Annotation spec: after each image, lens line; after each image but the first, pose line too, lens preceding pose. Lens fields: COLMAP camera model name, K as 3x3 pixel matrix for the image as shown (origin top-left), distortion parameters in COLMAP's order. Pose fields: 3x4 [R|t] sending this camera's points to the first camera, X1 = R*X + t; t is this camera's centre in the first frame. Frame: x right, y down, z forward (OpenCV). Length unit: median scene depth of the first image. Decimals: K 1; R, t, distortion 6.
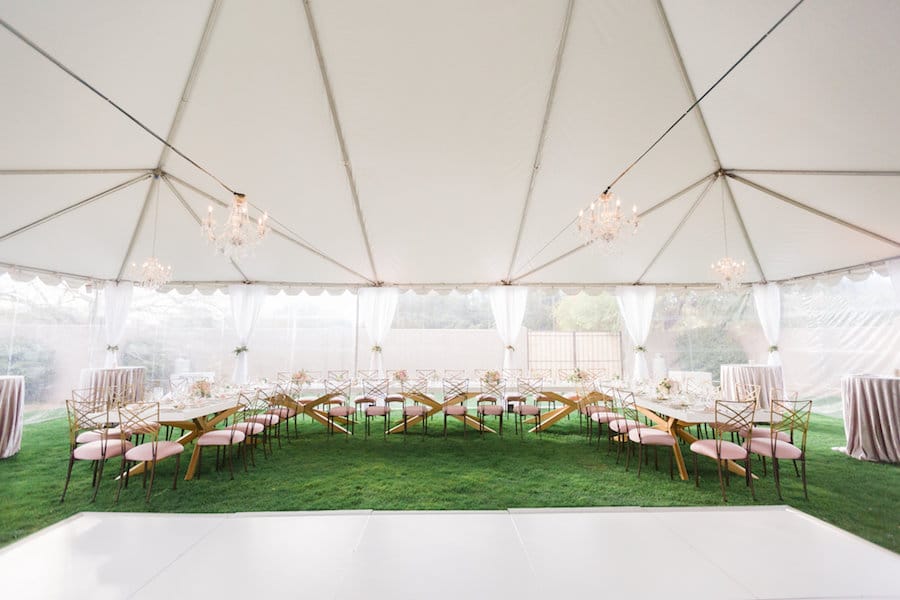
lens RADIAL K [[395.6, 0, 446.5], [0, 395.6, 299.9], [0, 0, 1]] dist [0.002851, -0.002617]
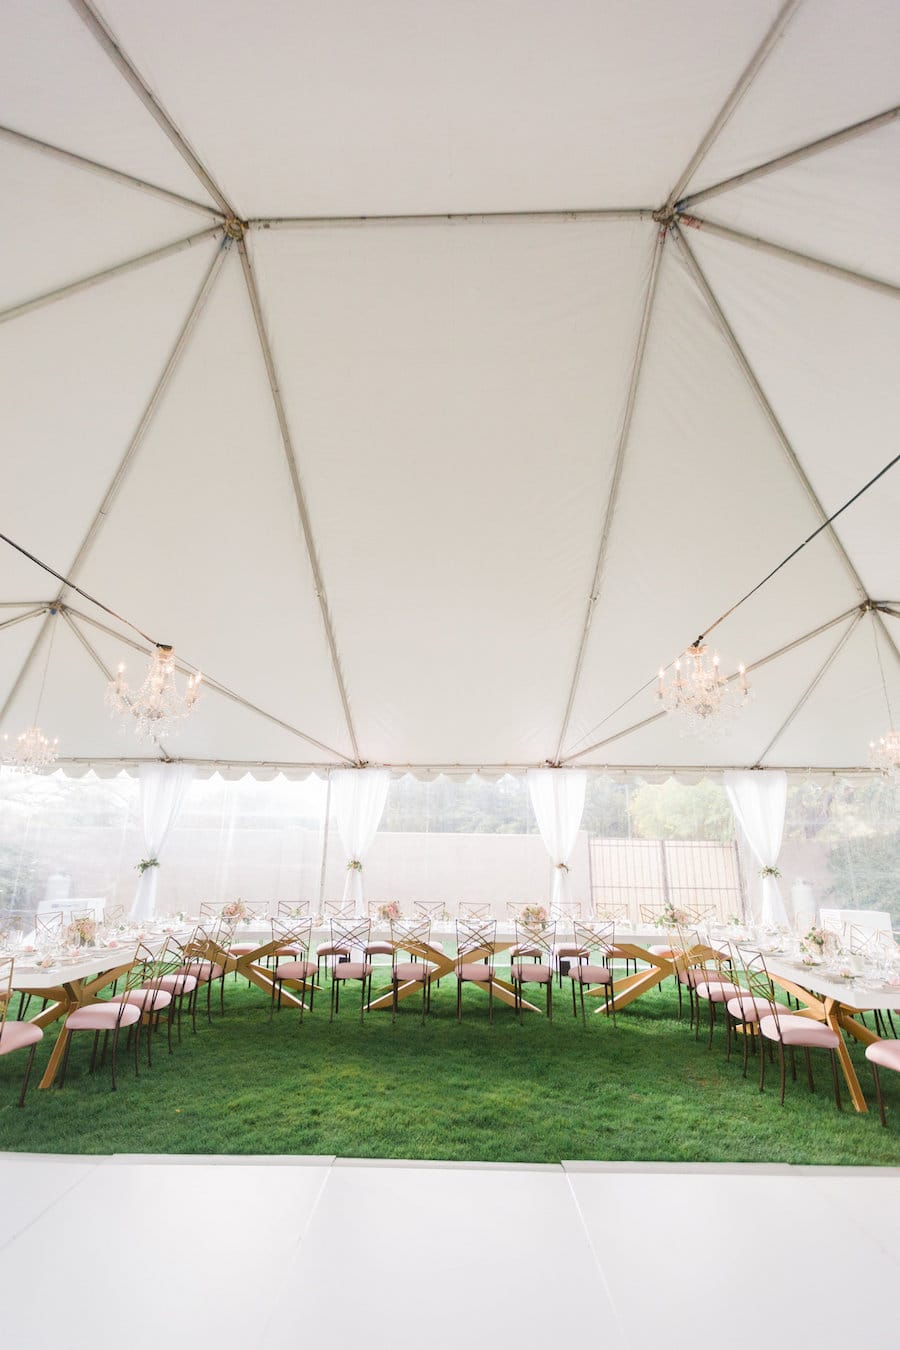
lens RADIAL K [[593.5, 0, 443.7], [0, 593.5, 683.0], [0, 0, 1]] dist [0.002851, -0.002617]
pose [[0.999369, 0.004169, -0.035267, 0.003094], [-0.009957, 0.986145, -0.165585, -0.016616], [0.034089, 0.165831, 0.985565, -0.002198]]
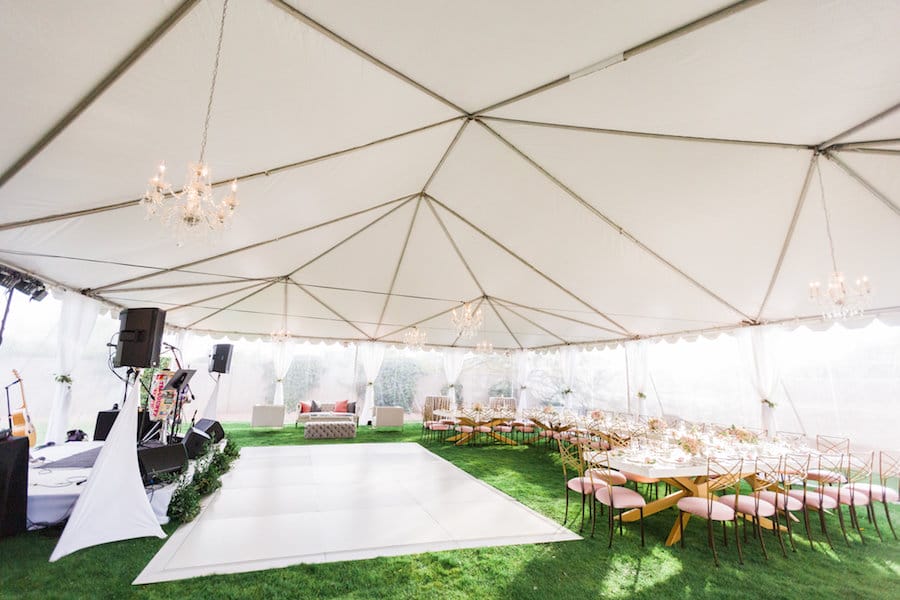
lens RADIAL K [[395.6, 0, 443.1], [0, 395.6, 295.6], [0, 0, 1]] dist [0.002851, -0.002617]
pose [[0.331218, -0.185130, -0.925214, 1.104311], [0.066488, 0.982705, -0.172832, 0.003881], [0.941209, -0.004271, 0.337799, 0.122871]]
